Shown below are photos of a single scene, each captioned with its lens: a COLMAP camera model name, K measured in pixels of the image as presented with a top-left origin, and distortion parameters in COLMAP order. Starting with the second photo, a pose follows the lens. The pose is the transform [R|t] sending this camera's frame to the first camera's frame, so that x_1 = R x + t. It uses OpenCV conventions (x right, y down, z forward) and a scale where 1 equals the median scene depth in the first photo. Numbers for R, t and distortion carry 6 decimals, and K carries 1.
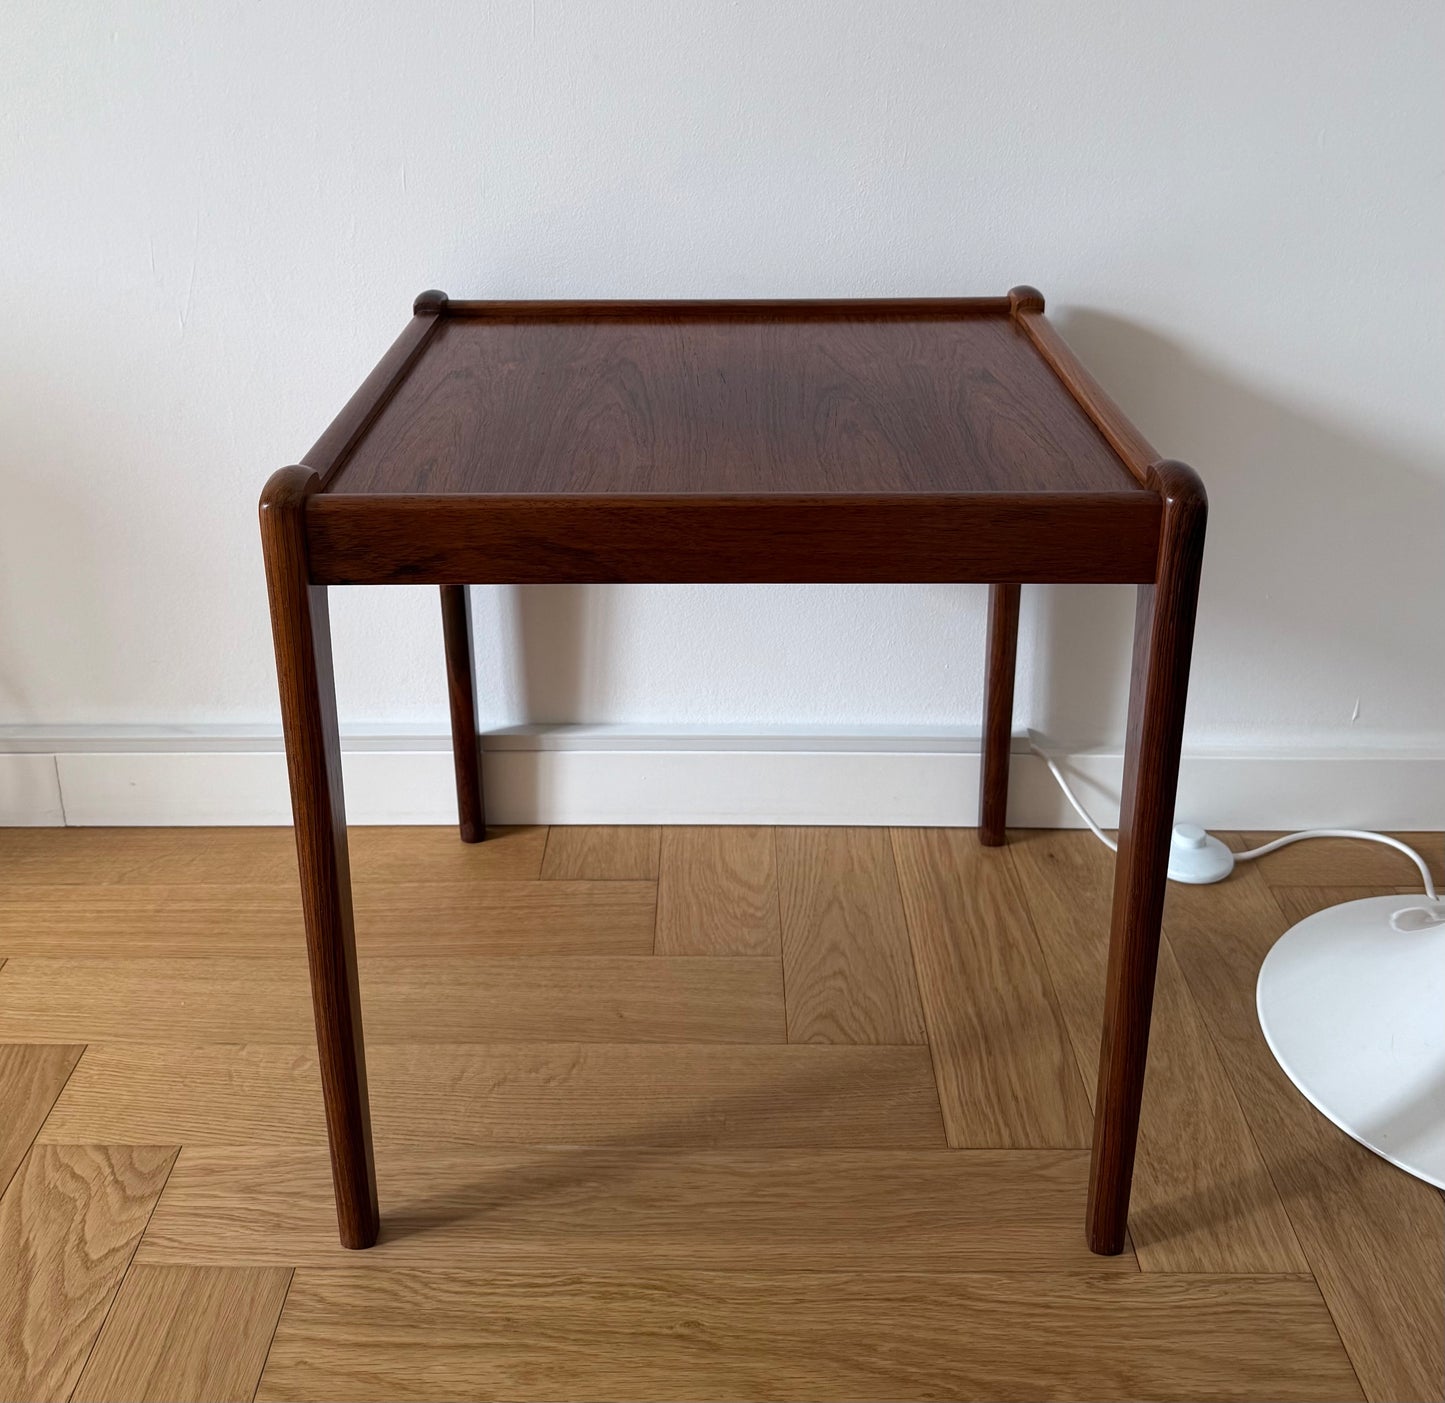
lens RADIAL K [[1651.0, 0, 674.7], [0, 1651.0, 460.4], [0, 0, 1]] dist [-0.004987, 0.000000]
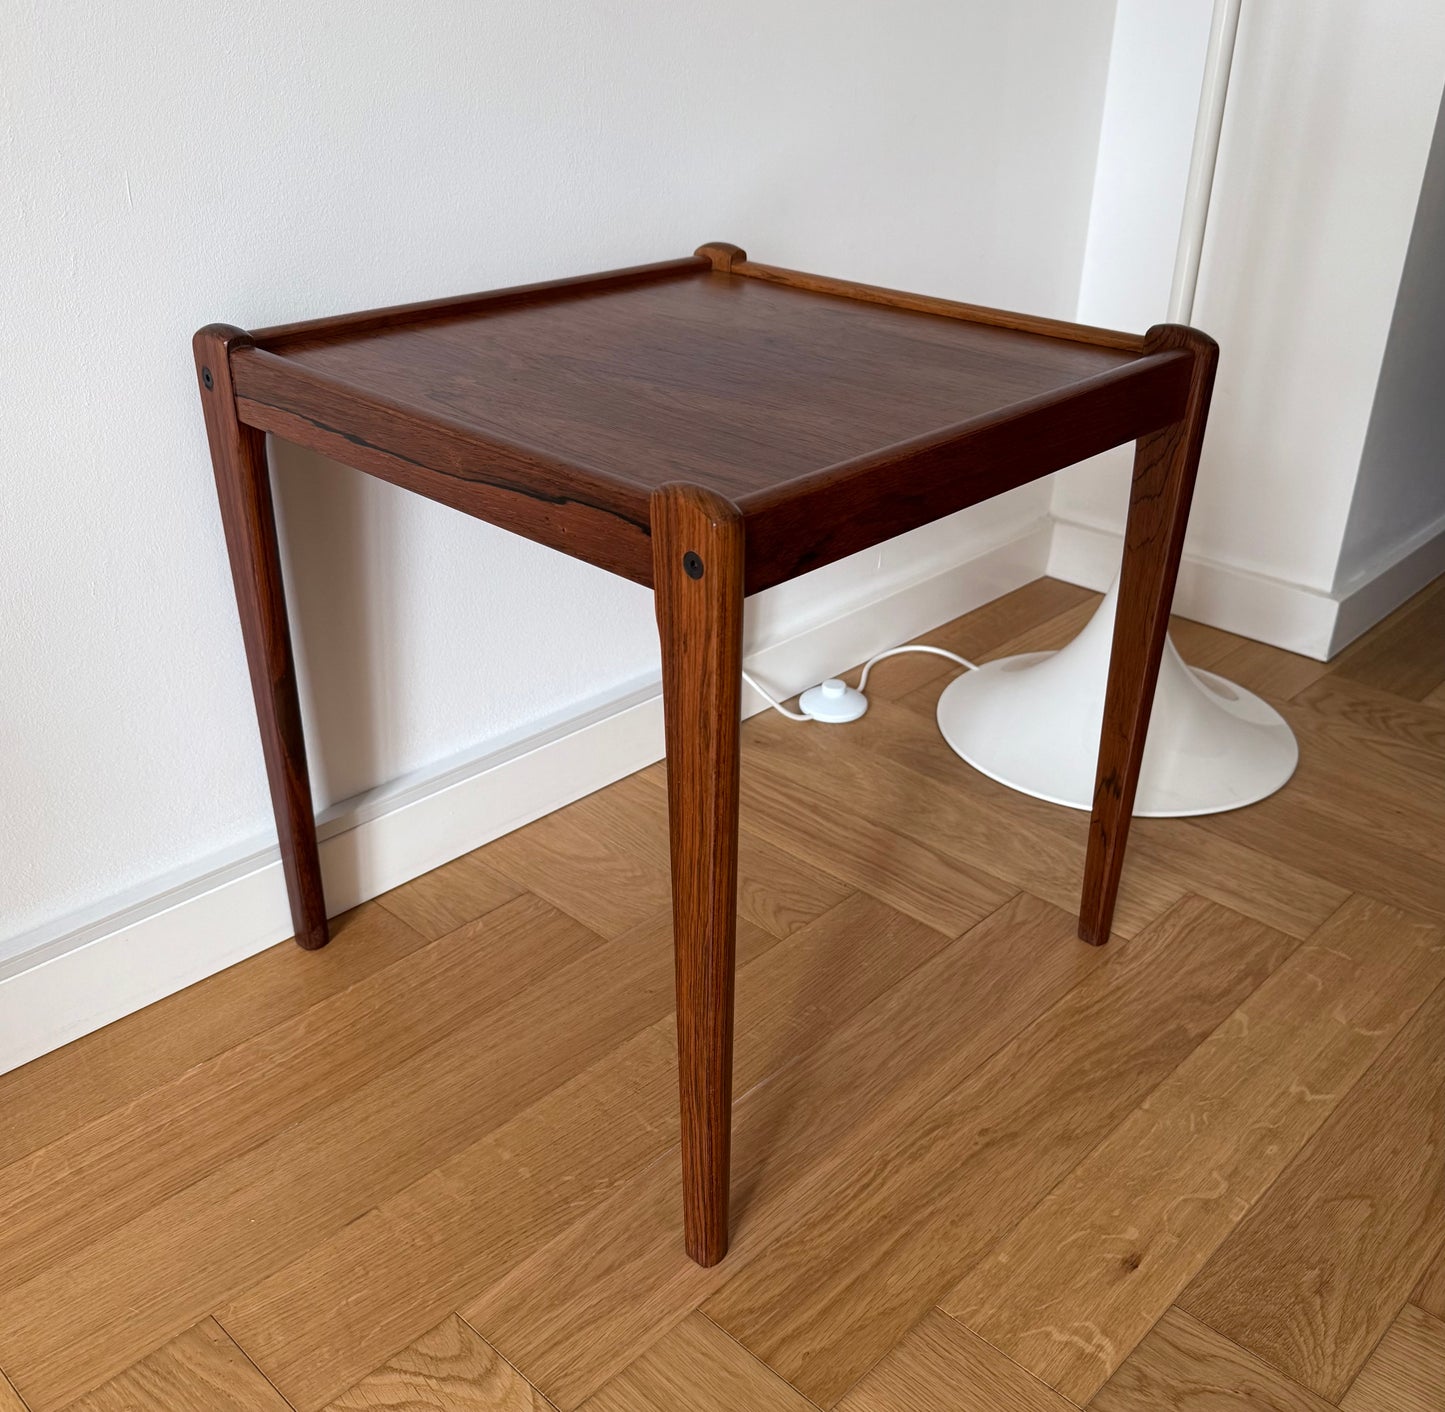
lens RADIAL K [[1468.5, 0, 739.4], [0, 1468.5, 693.4], [0, 0, 1]] dist [0.064893, 0.000000]
pose [[0.665061, -0.313600, 0.677753, -0.651488], [0.216673, 0.949547, 0.226745, -0.052637], [-0.714665, -0.003948, 0.699455, 0.335901]]
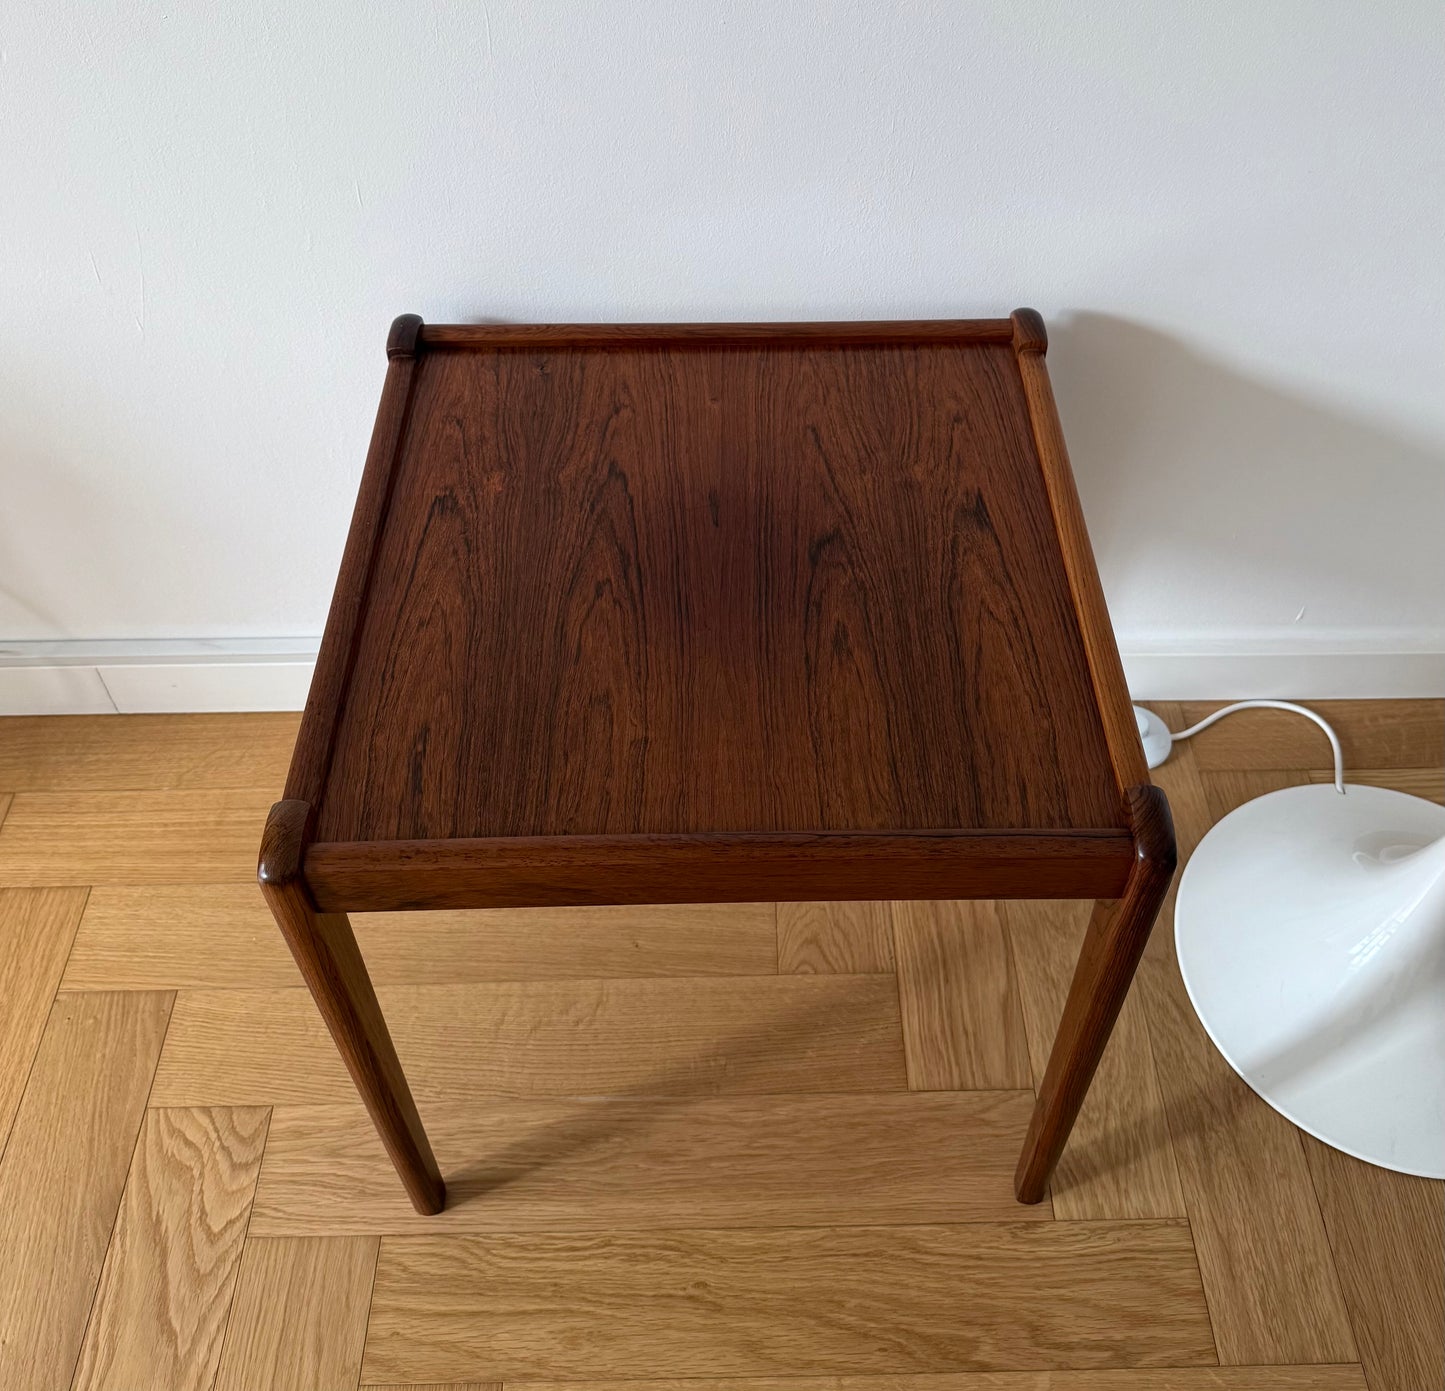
lens RADIAL K [[1515.2, 0, 751.3], [0, 1515.2, 539.5], [0, 0, 1]] dist [-0.003008, 0.000000]
pose [[0.998894, -0.024955, 0.039855, 0.015285], [0.003959, 0.889183, 0.457535, -0.463776], [-0.046856, -0.456871, 0.888298, 0.198083]]
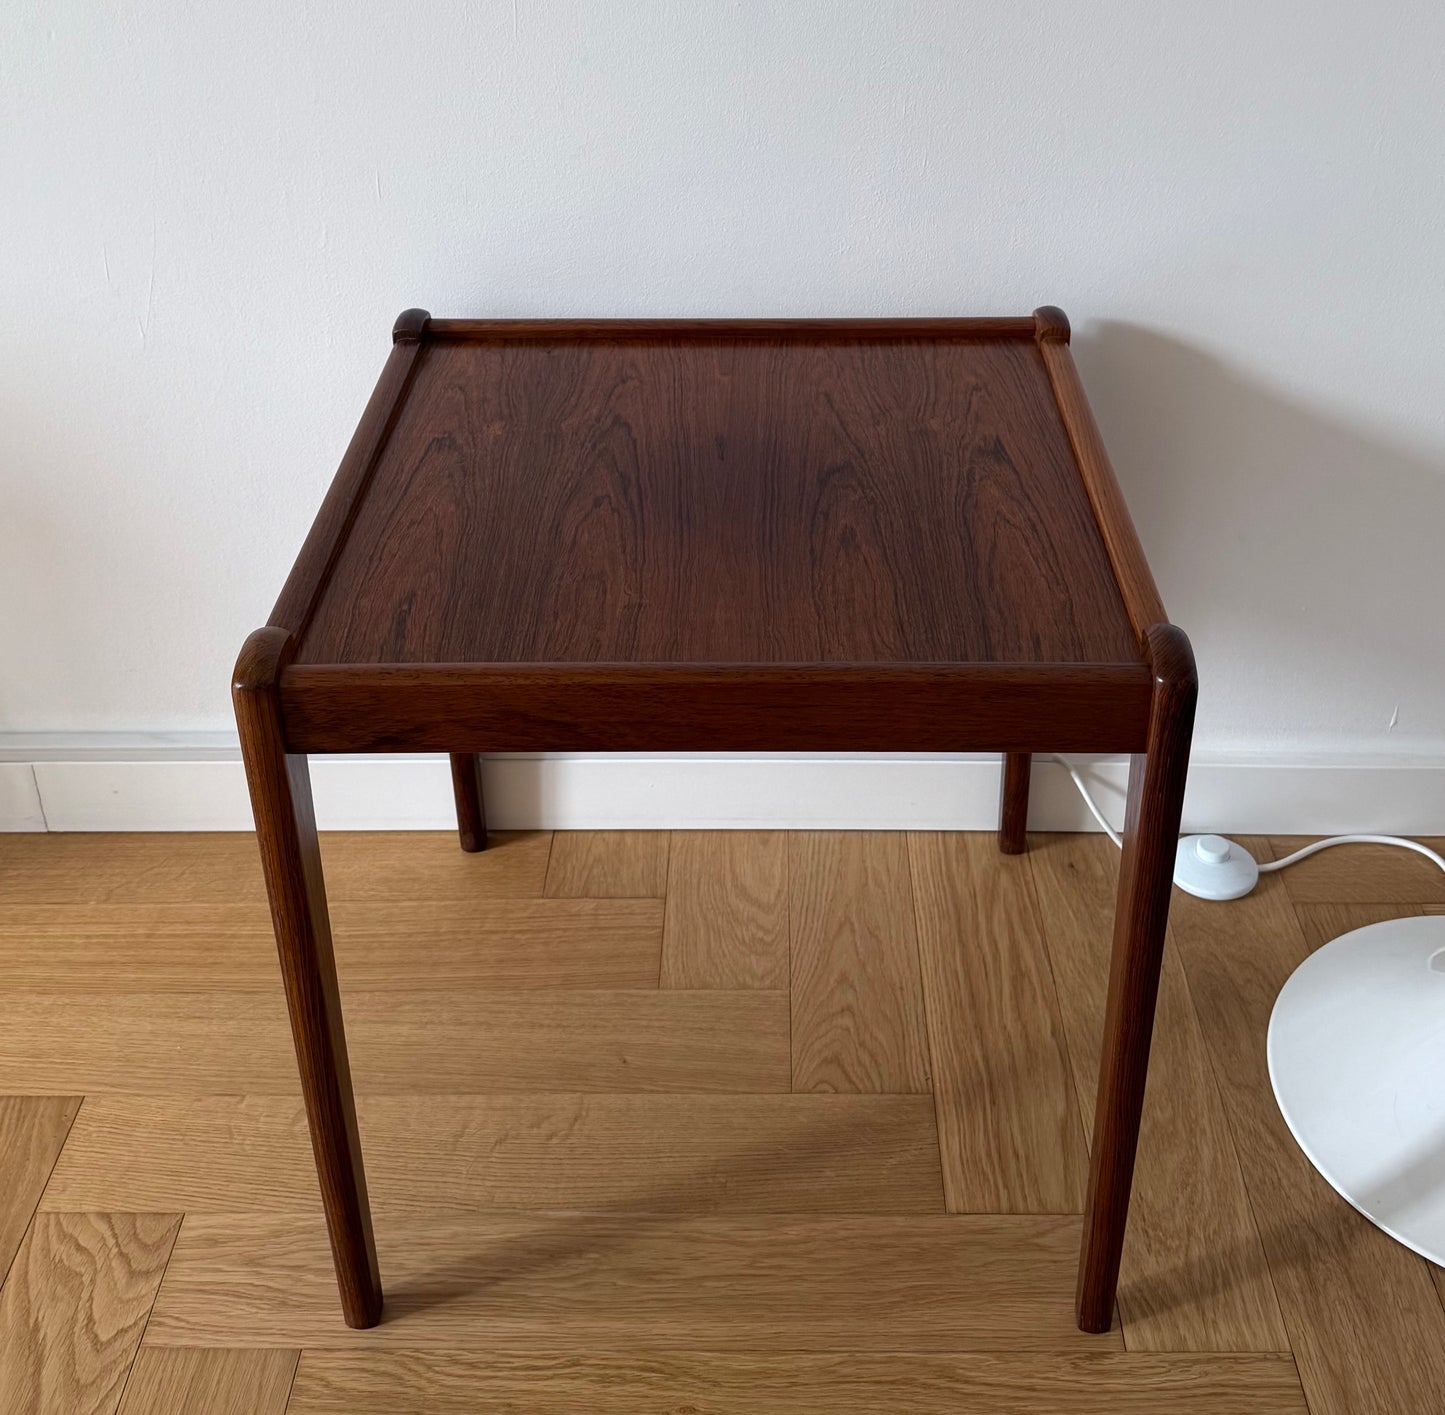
lens RADIAL K [[1872.1, 0, 732.0], [0, 1872.1, 451.6], [0, 0, 1]] dist [-0.003632, 0.000000]
pose [[0.999961, -0.004586, 0.007562, 0.028603], [0.003396, 0.988616, 0.150421, -0.218060], [-0.008166, -0.150389, 0.988593, -0.060475]]
